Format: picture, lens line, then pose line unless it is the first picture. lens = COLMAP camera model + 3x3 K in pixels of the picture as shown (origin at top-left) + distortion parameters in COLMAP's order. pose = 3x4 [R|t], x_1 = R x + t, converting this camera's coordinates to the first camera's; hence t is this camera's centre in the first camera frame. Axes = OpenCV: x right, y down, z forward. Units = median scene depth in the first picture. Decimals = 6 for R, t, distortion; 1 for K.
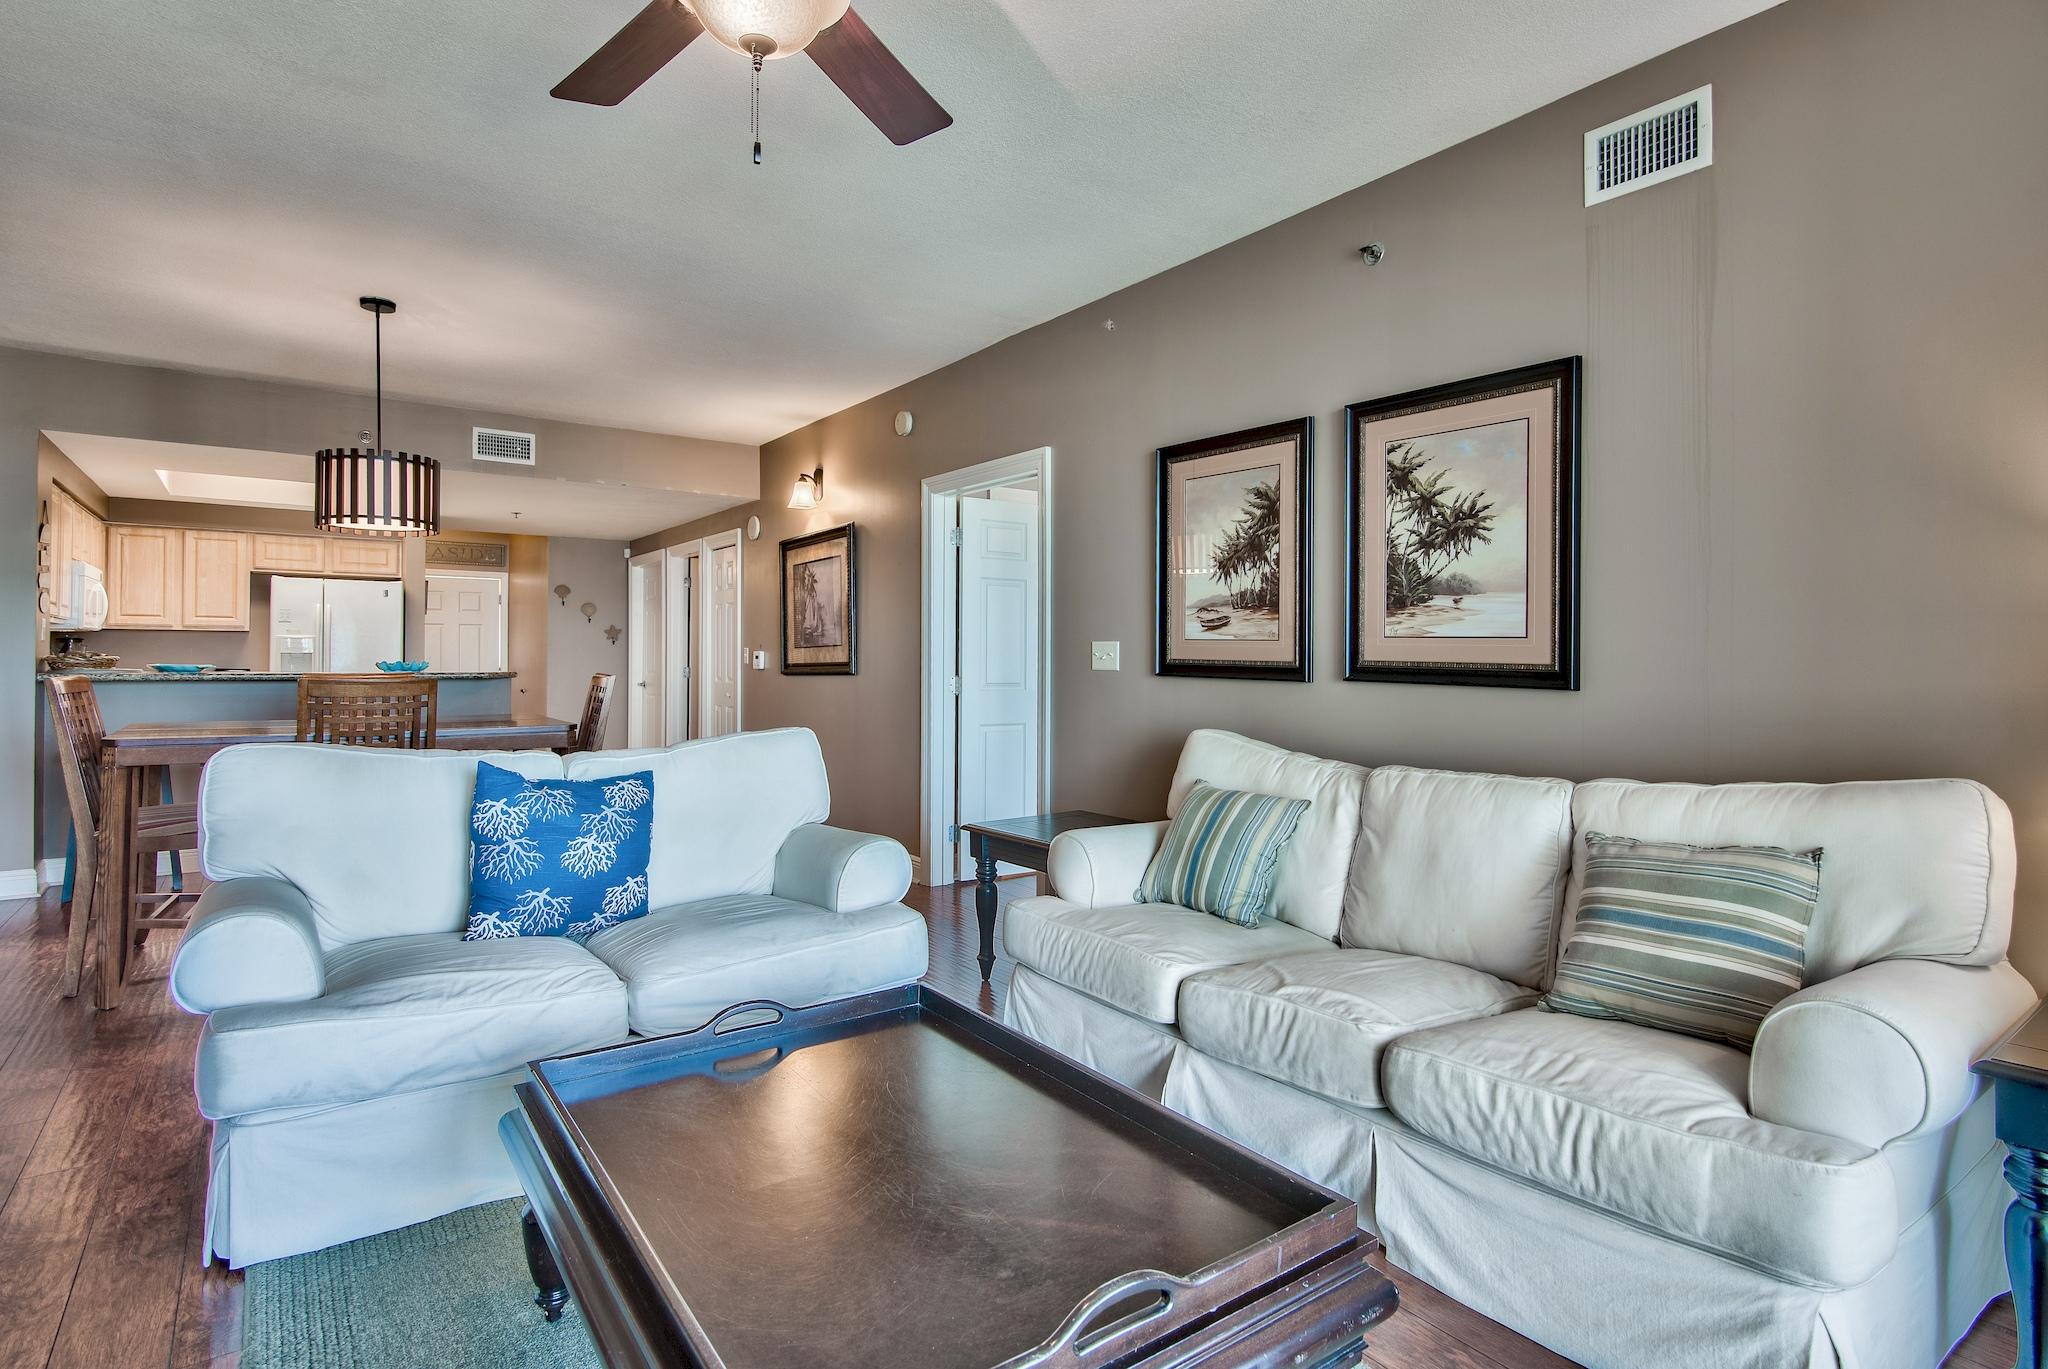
lens RADIAL K [[1032.4, 0, 1027.6], [0, 1032.4, 643.3], [0, 0, 1]] dist [-0.001898, -0.000181]
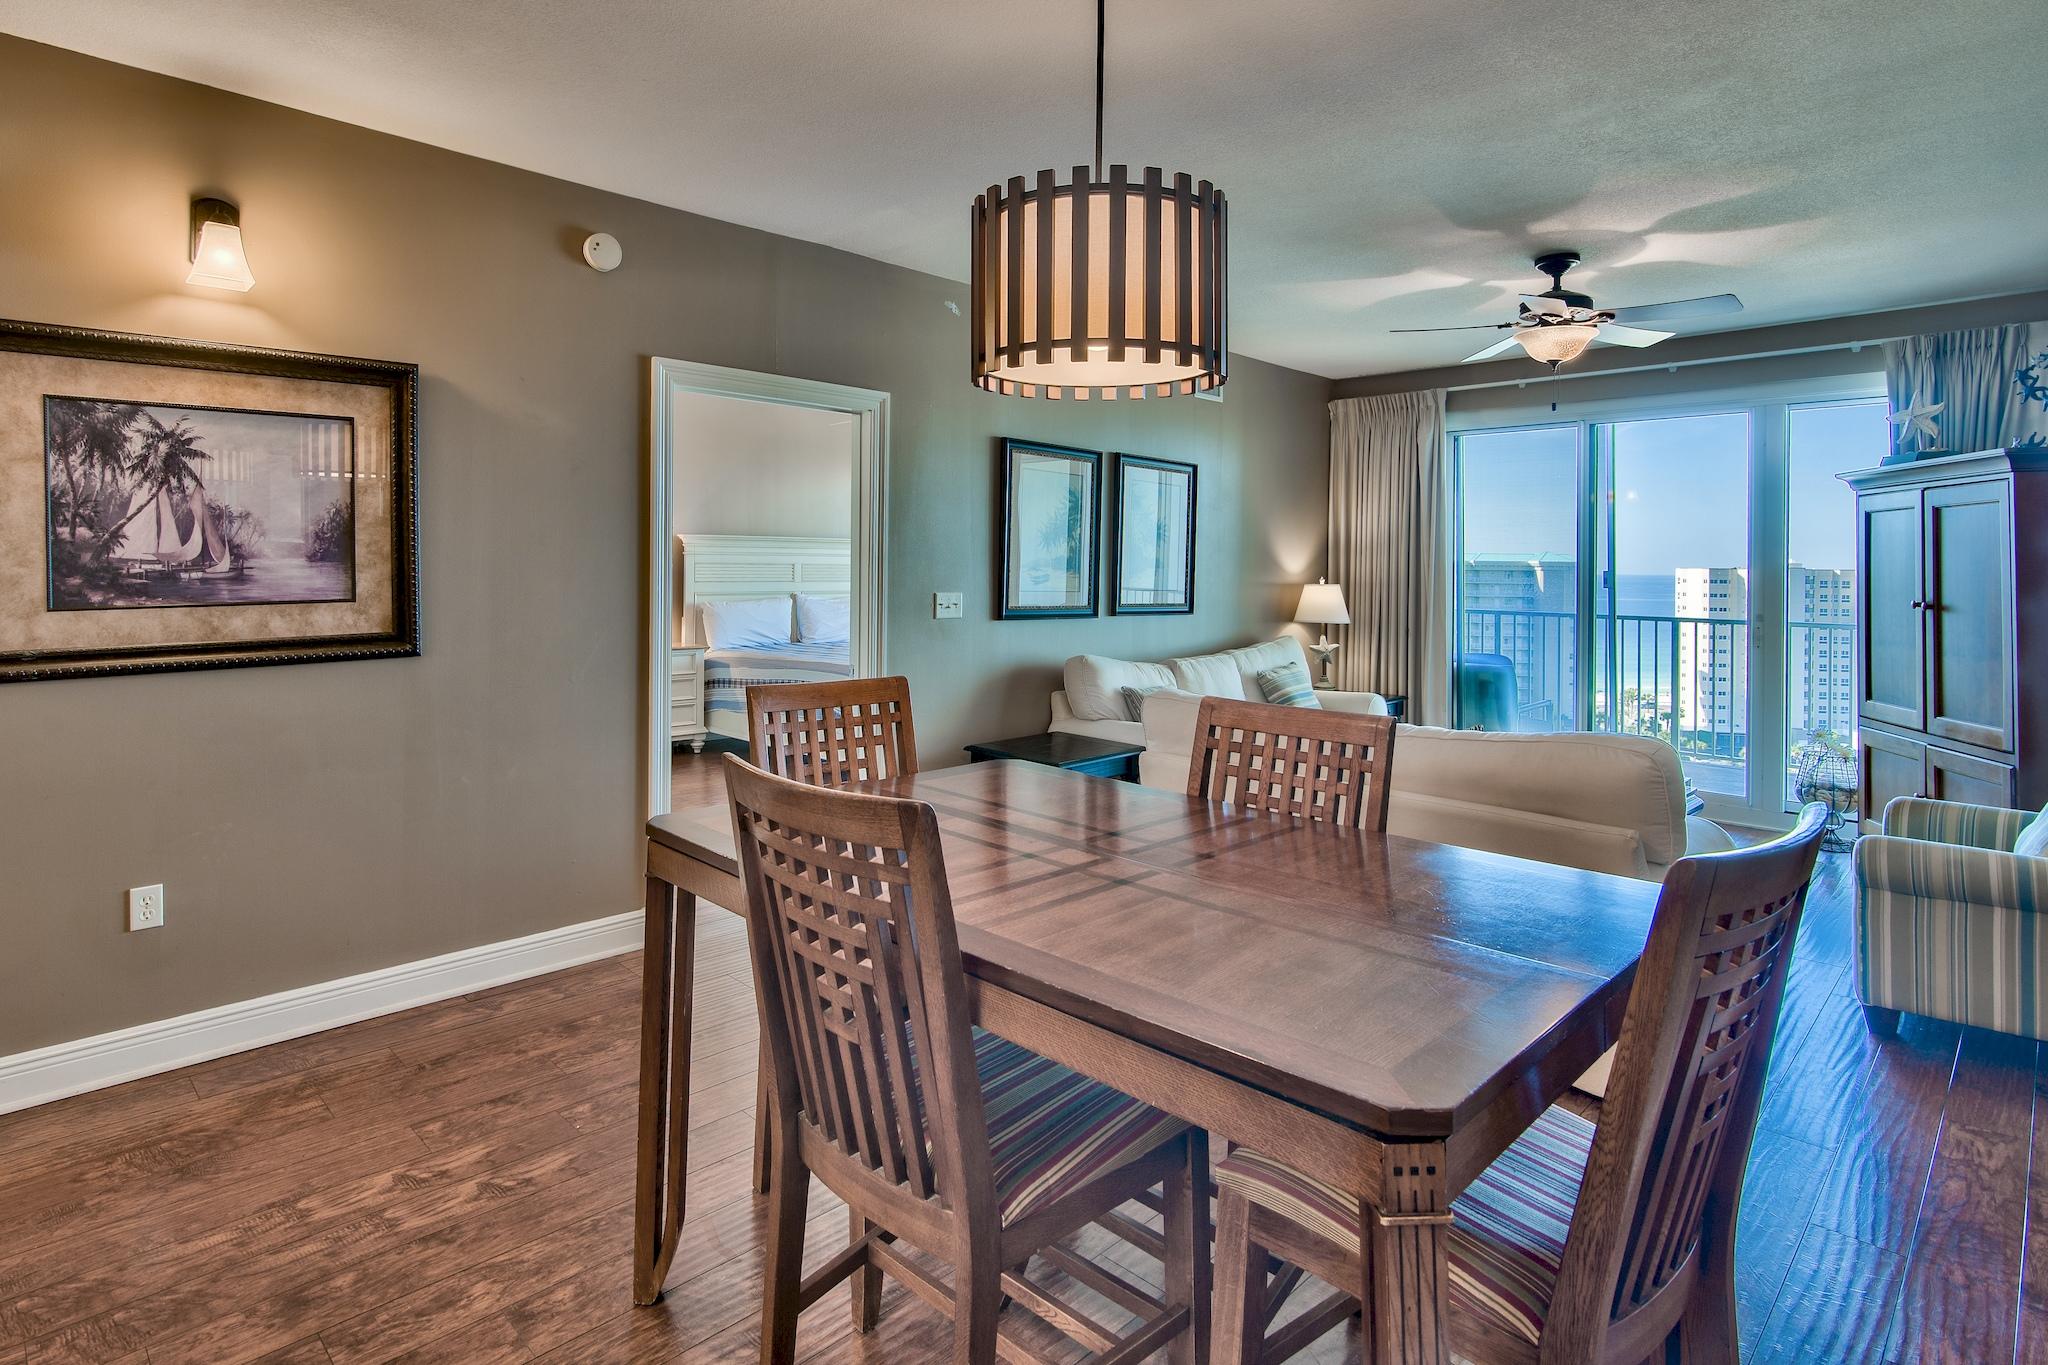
lens RADIAL K [[1078.7, 0, 990.7], [0, 1078.7, 554.7], [0, 0, 1]] dist [-0.001148, 0.000032]
pose [[-0.148118, 0.000932, 0.988969, -1.493181], [-0.027313, 0.999614, -0.005032, -0.052311], [-0.988593, -0.027757, -0.148035, 1.561084]]
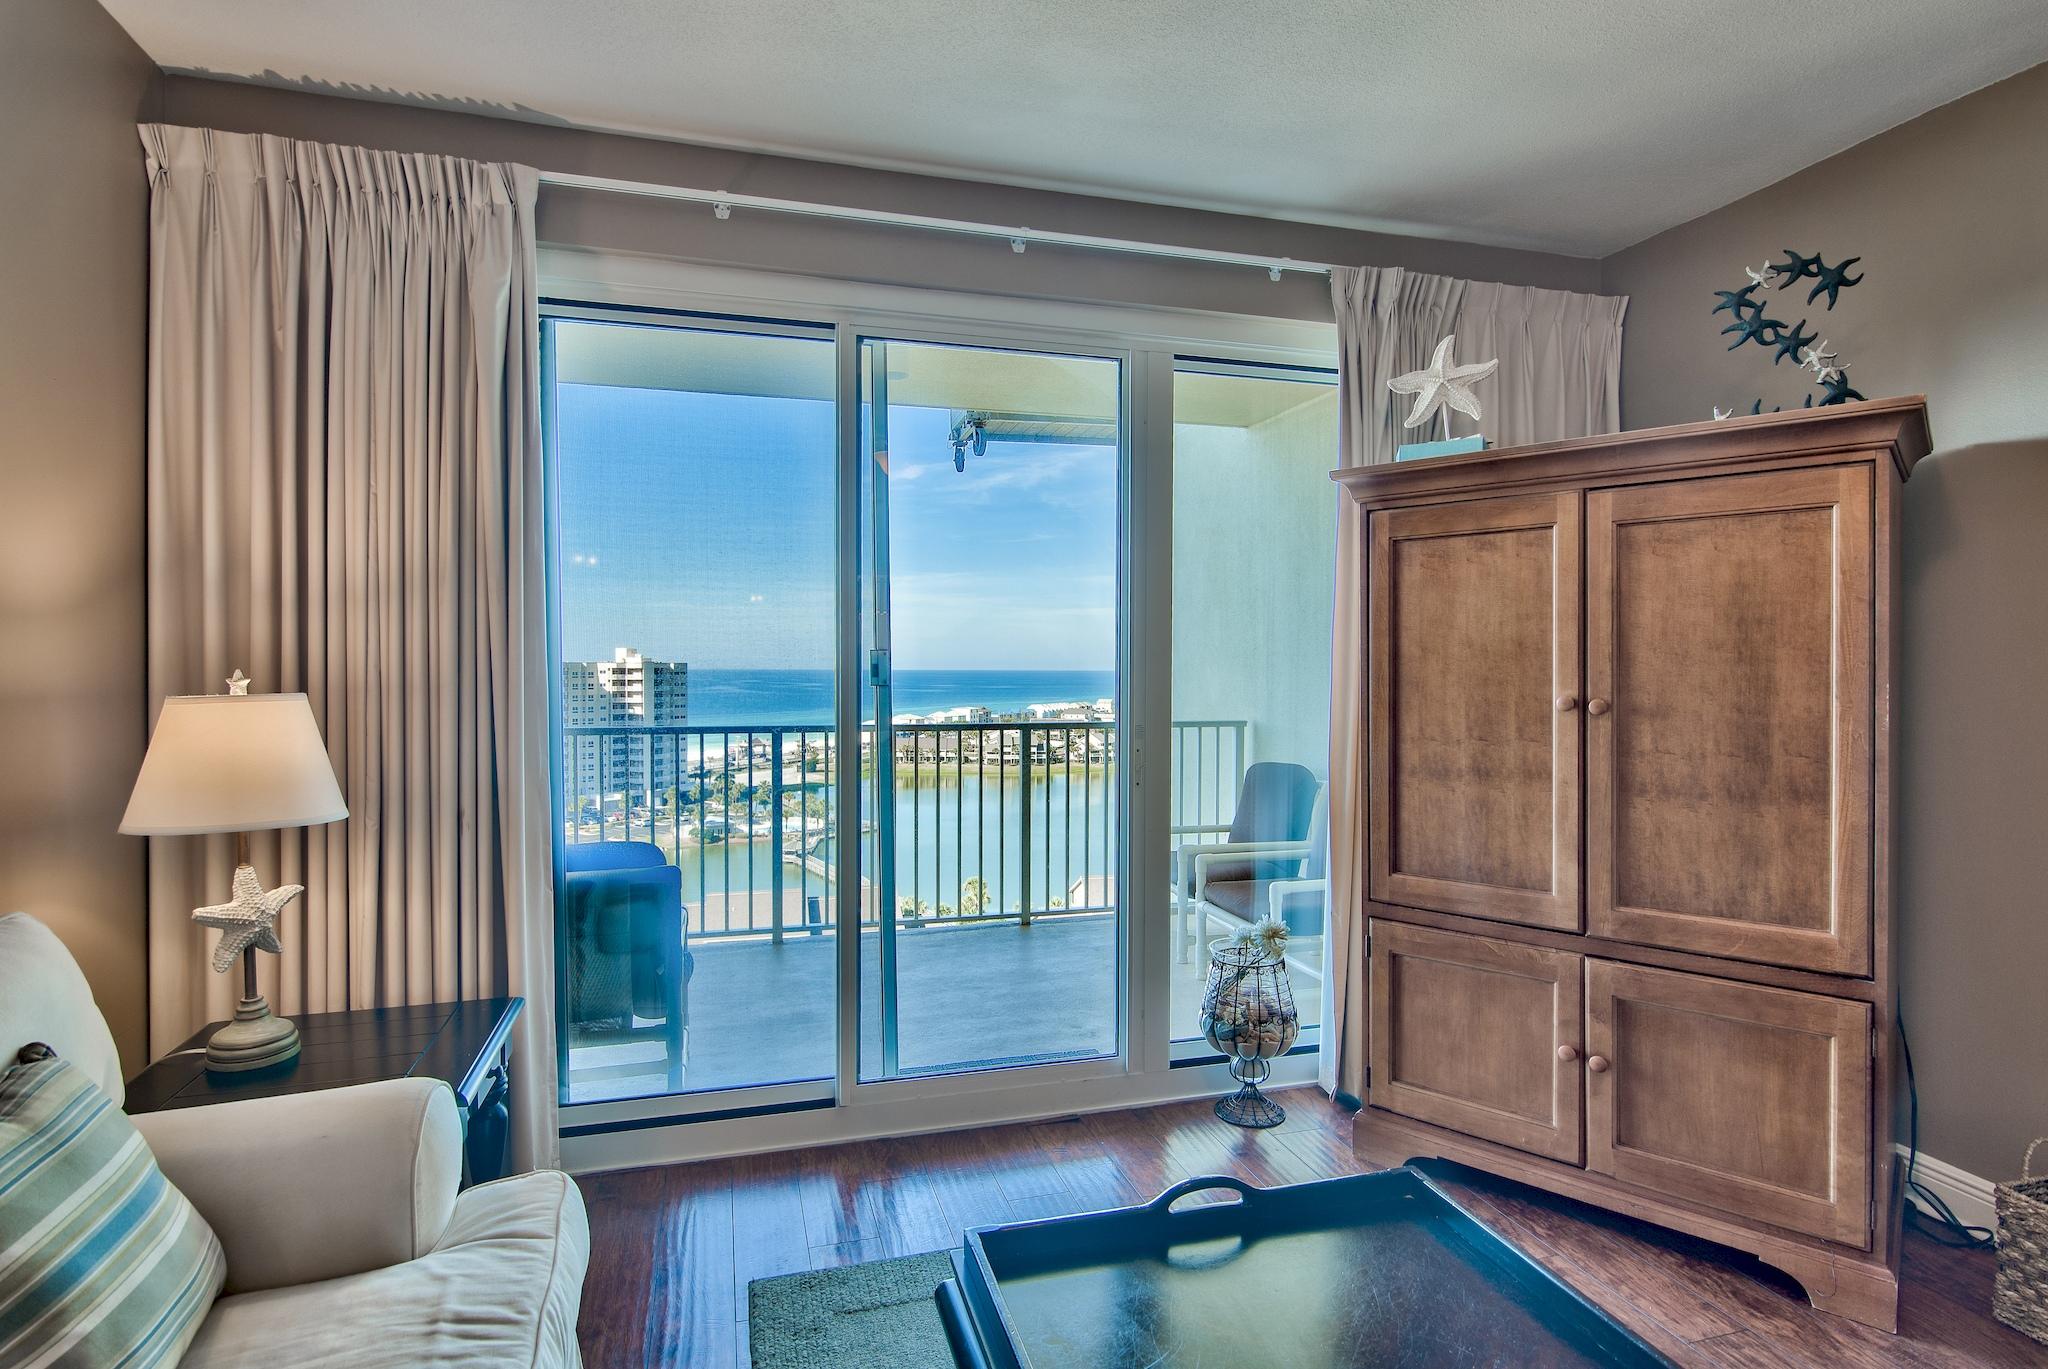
lens RADIAL K [[1038.9, 0, 1016.1], [0, 1038.9, 682.0], [0, 0, 1]] dist [0.002403, 0.000146]
pose [[-0.937377, -0.013626, 0.348050, -0.063515], [-0.013770, 0.999903, 0.002061, -0.038191], [-0.348045, -0.002861, -0.937474, 0.941974]]
